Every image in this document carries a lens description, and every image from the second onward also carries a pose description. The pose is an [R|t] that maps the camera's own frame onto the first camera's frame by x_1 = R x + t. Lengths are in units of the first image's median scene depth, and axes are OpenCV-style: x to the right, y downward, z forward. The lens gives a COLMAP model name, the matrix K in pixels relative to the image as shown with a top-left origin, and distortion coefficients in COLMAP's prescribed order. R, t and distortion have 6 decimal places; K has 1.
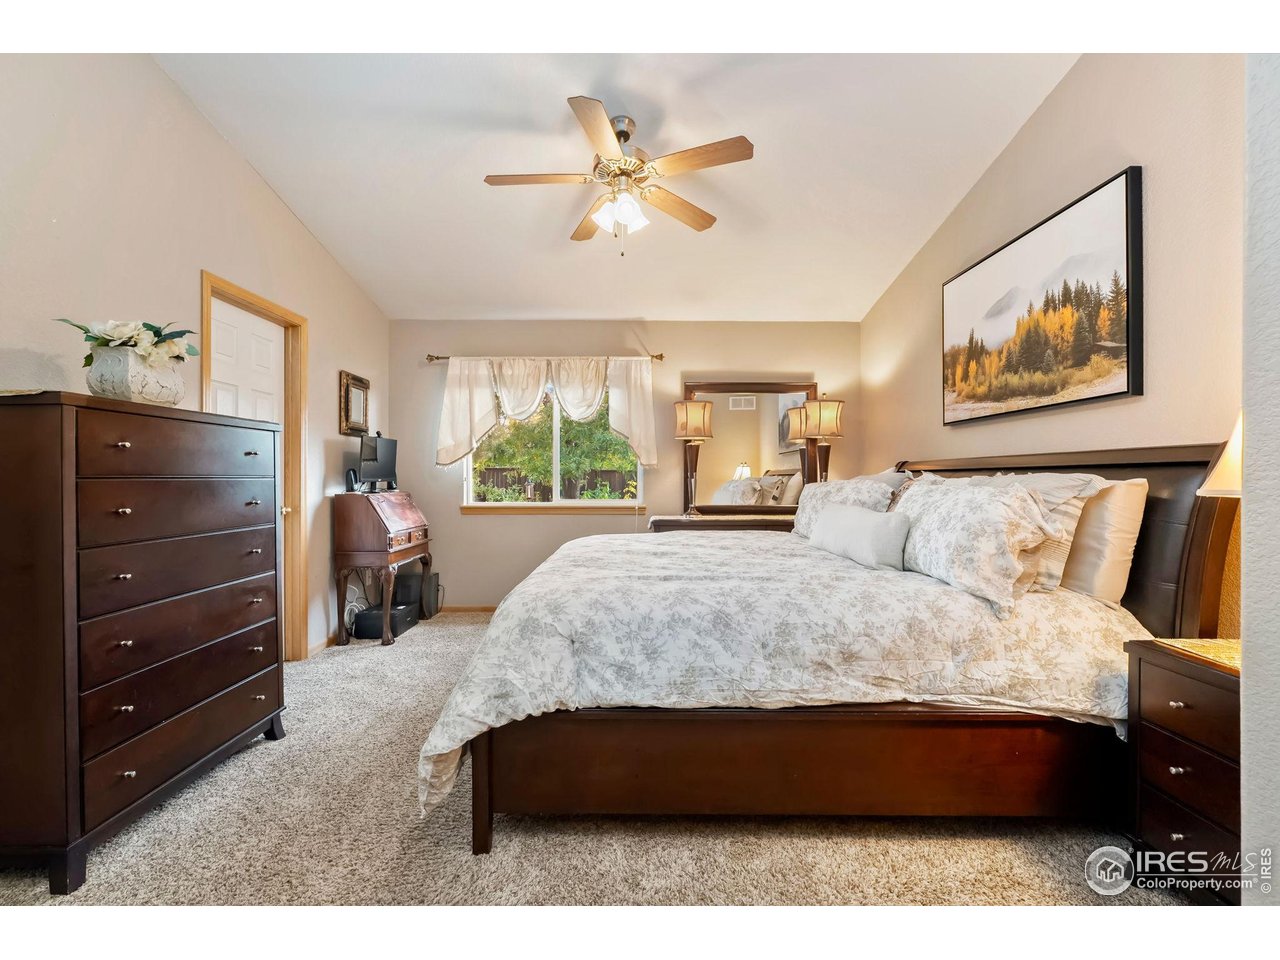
lens RADIAL K [[566.1, 0, 647.9], [0, 566.1, 474.0], [0, 0, 1]] dist [0.000343, 0.000048]
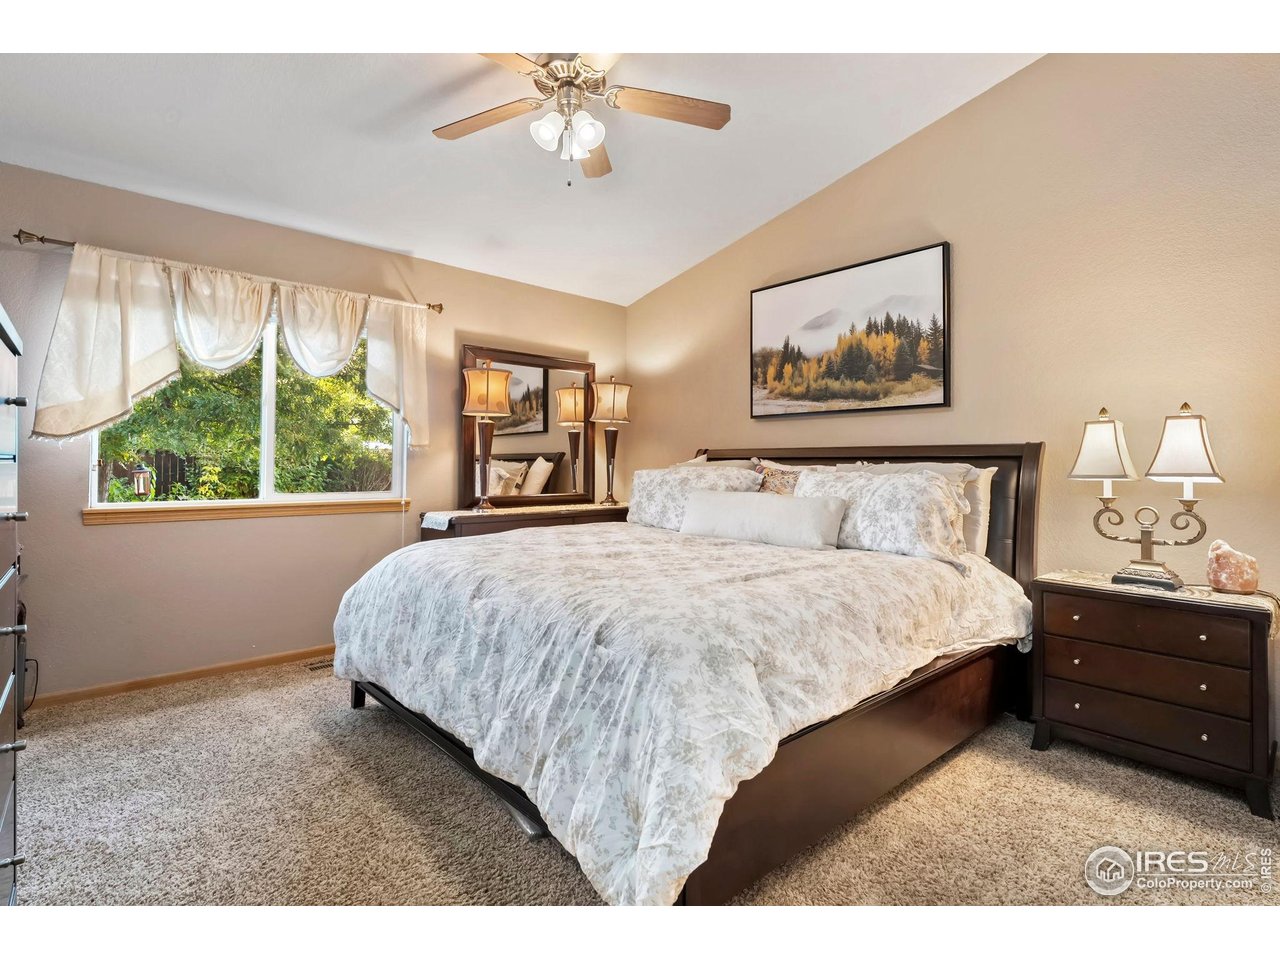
lens RADIAL K [[626.5, 0, 642.5], [0, 626.5, 450.6], [0, 0, 1]] dist [-0.002518, -0.000404]
pose [[0.746014, 0.020367, 0.665619, -0.516999], [-0.011753, 0.999779, -0.017419, 0.002562], [-0.665827, 0.005172, 0.746088, 0.259199]]
